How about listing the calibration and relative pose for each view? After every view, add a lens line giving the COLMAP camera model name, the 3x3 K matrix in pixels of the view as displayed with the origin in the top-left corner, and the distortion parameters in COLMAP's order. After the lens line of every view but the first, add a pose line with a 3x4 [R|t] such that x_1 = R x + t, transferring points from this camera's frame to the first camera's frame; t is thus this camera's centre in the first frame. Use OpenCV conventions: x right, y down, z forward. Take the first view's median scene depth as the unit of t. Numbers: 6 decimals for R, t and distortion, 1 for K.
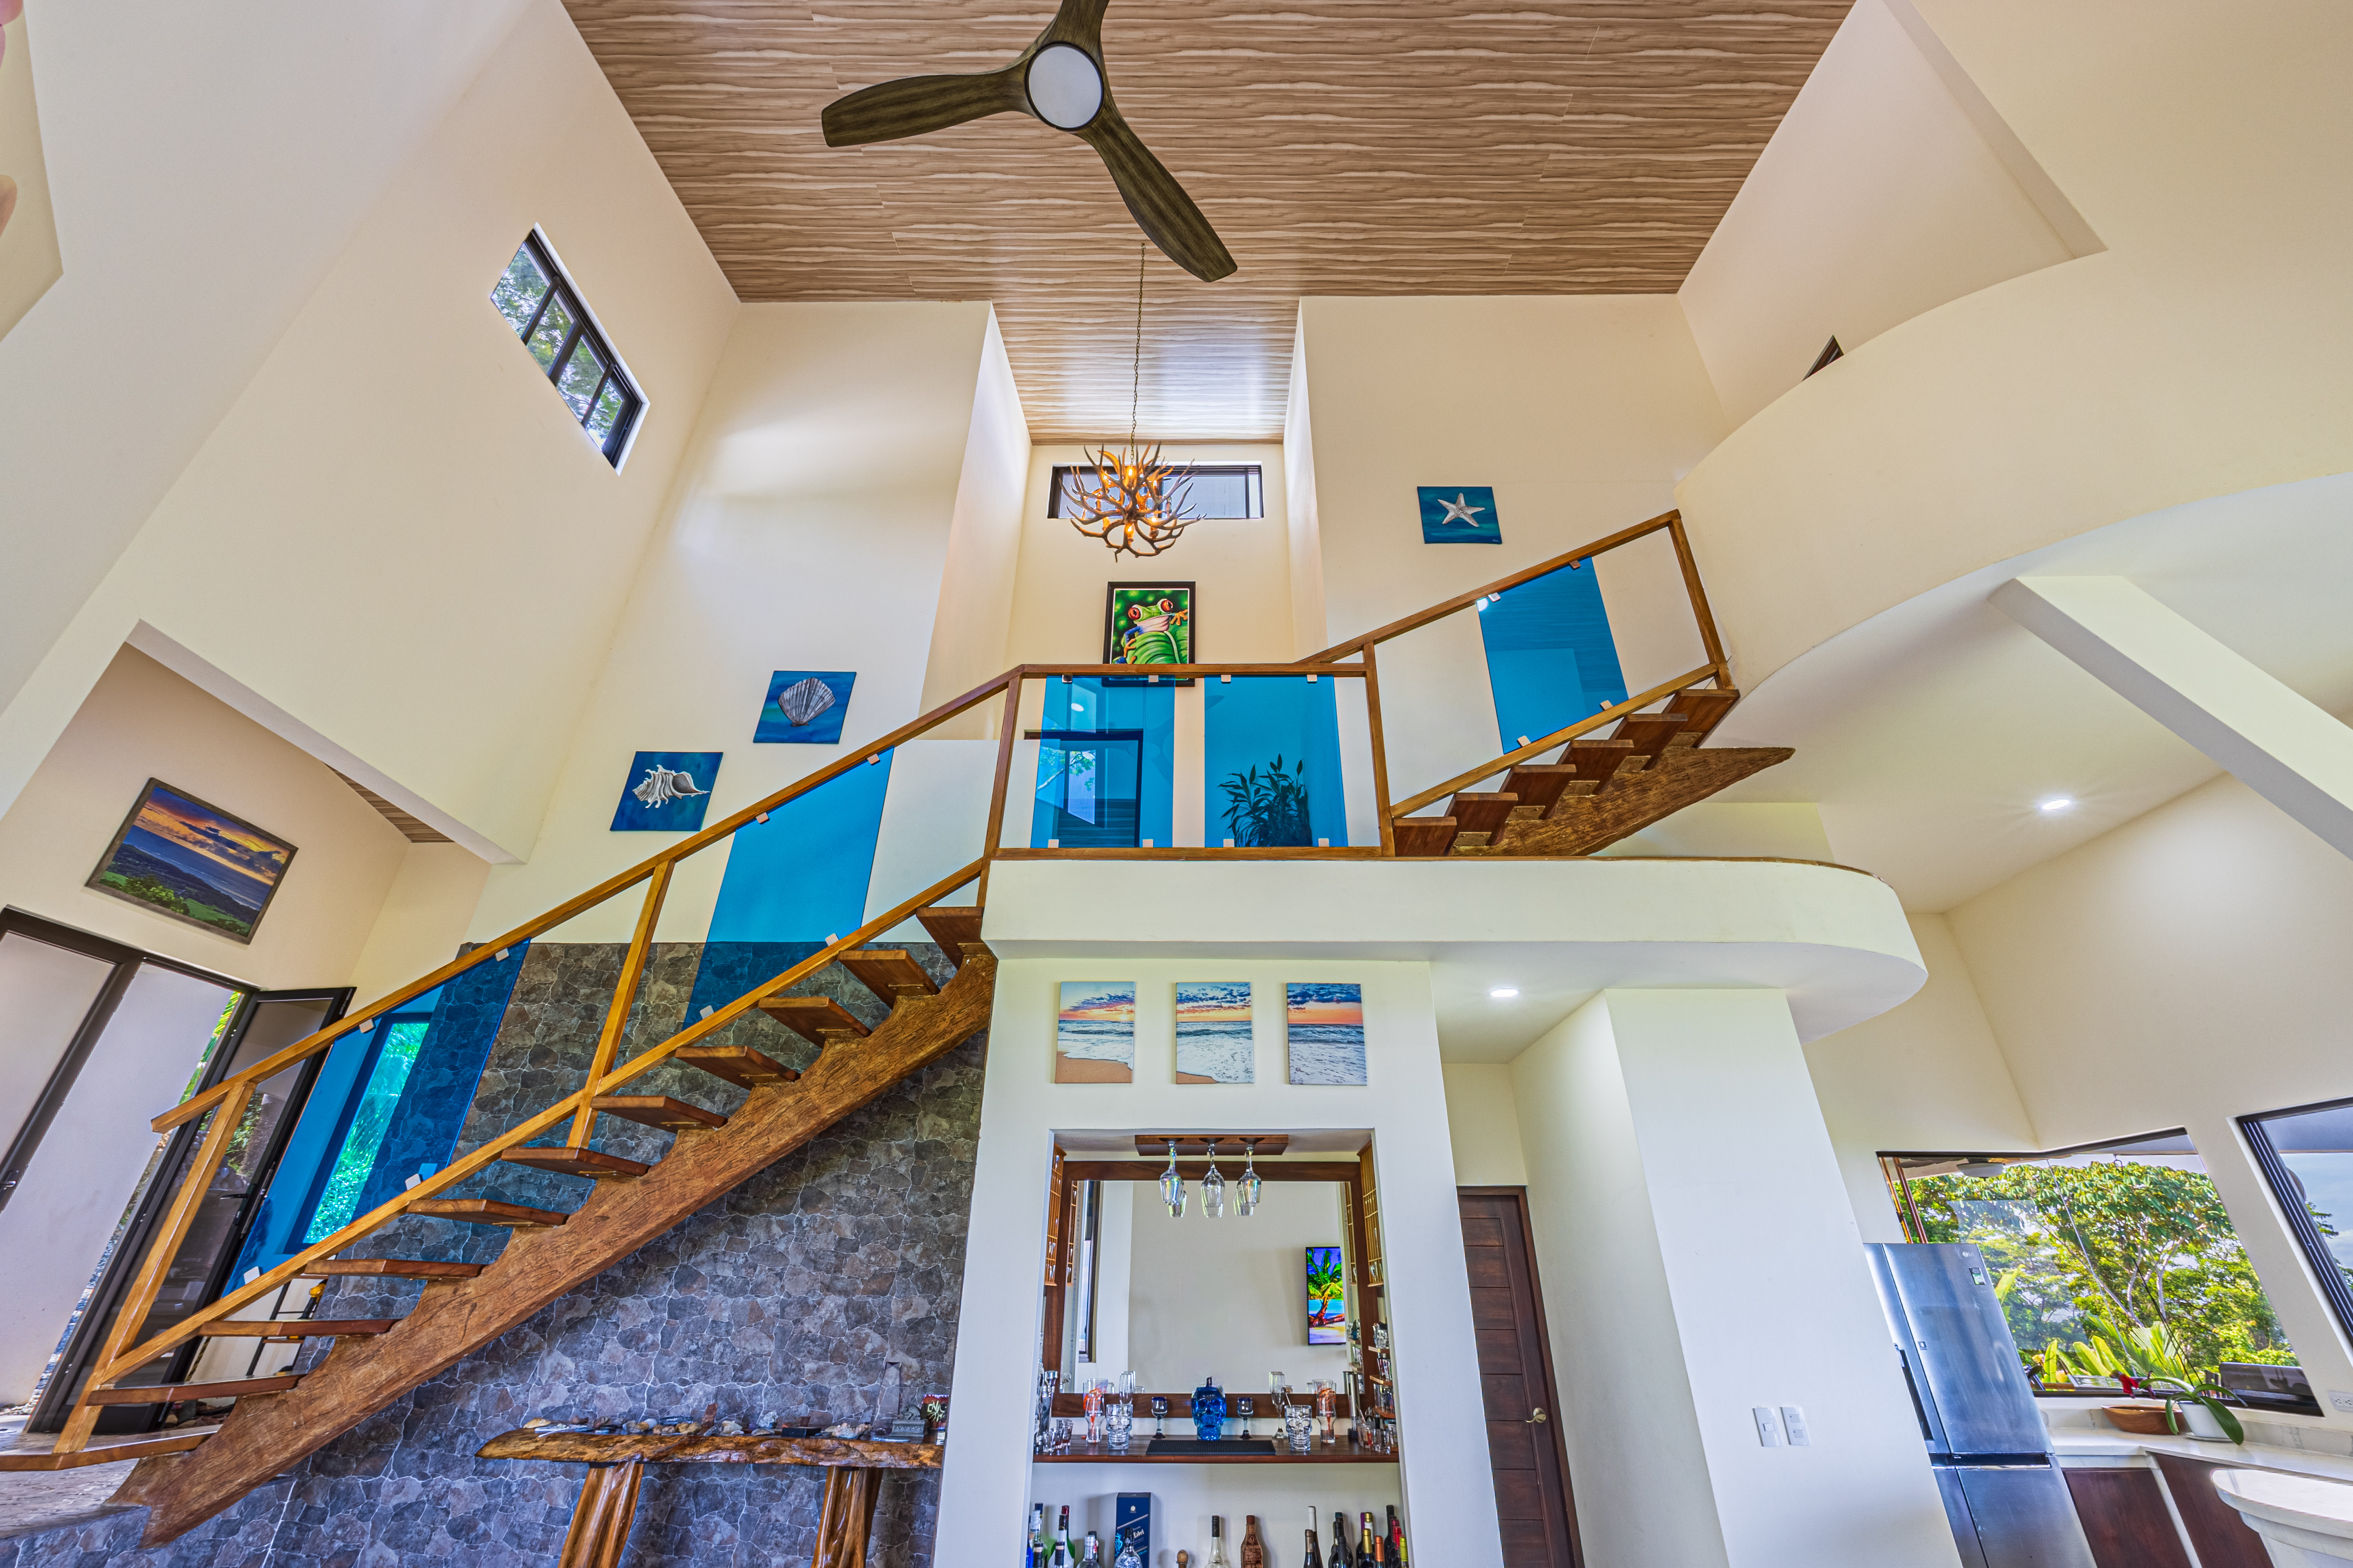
lens RADIAL K [[910.2, 0, 1196.8], [0, 910.2, 789.5], [0, 0, 1]] dist [-0.003879, 0.000190]
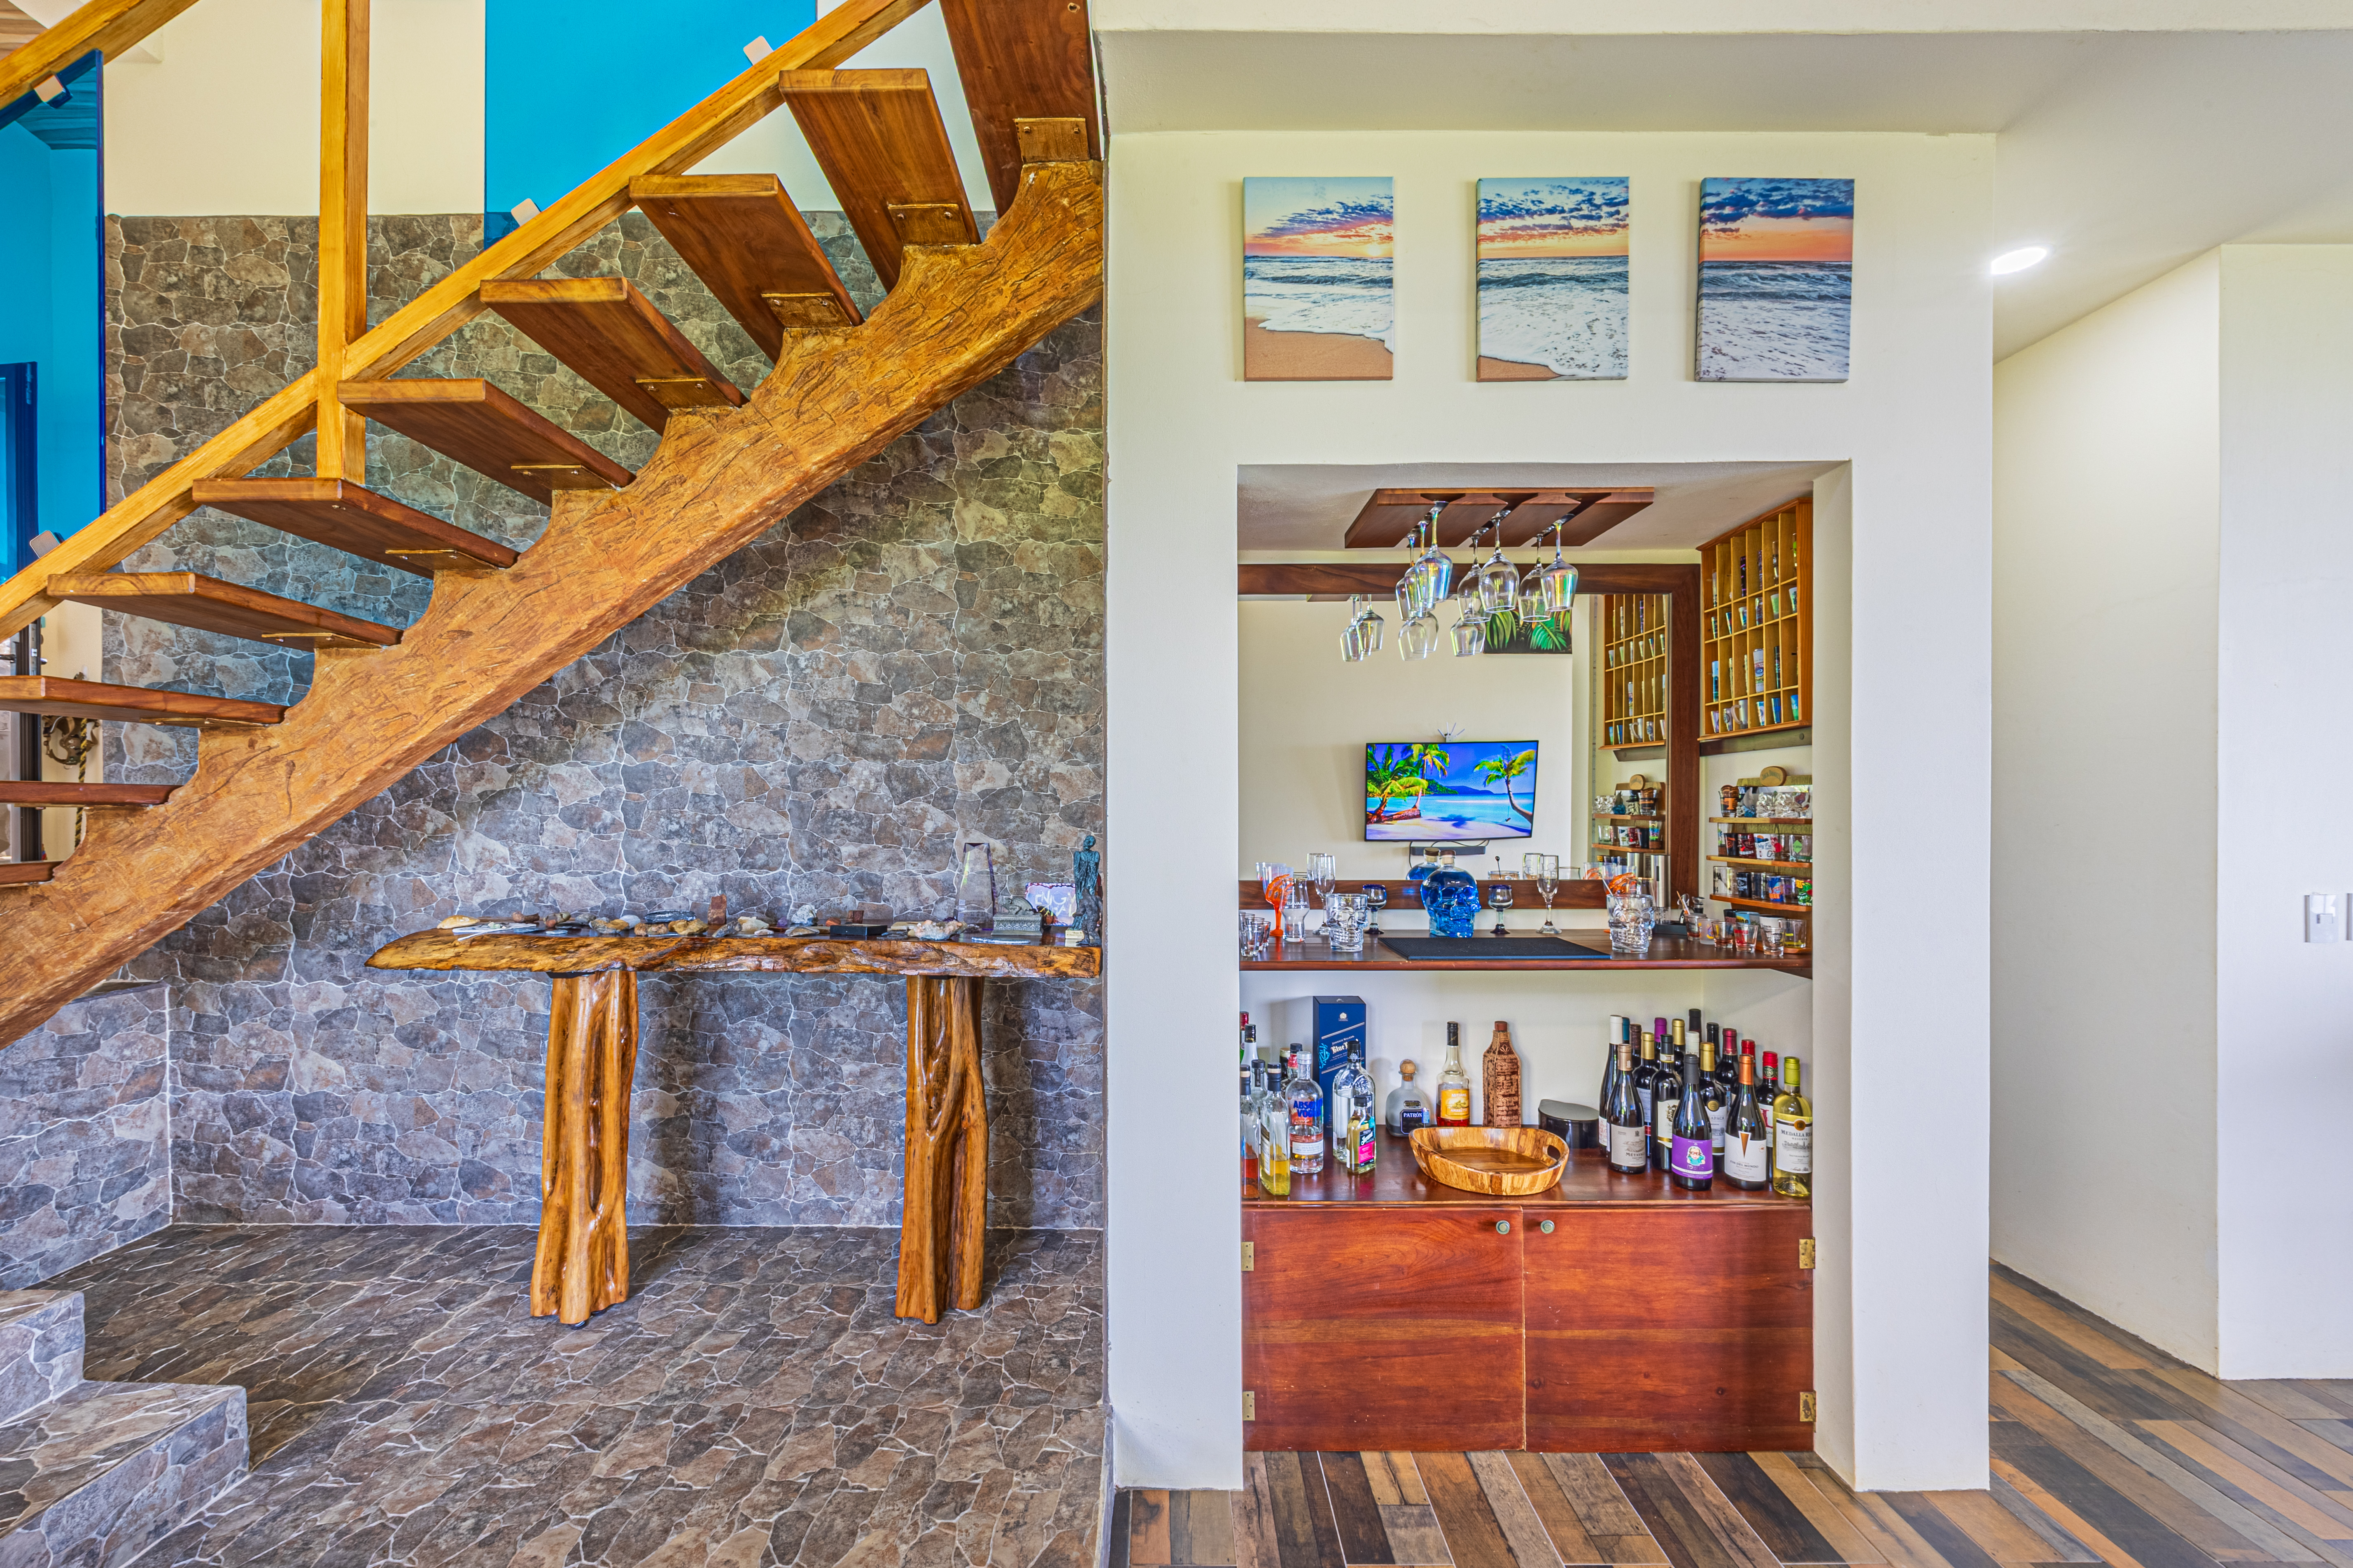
lens RADIAL K [[964.1, 0, 1166.9], [0, 964.1, 797.8], [0, 0, 1]] dist [-0.002193, 0.000412]
pose [[0.999975, -0.002253, 0.006641, -0.197902], [-0.001180, 0.879447, 0.475996, 0.262900], [-0.006912, -0.475992, 0.879422, 0.390258]]
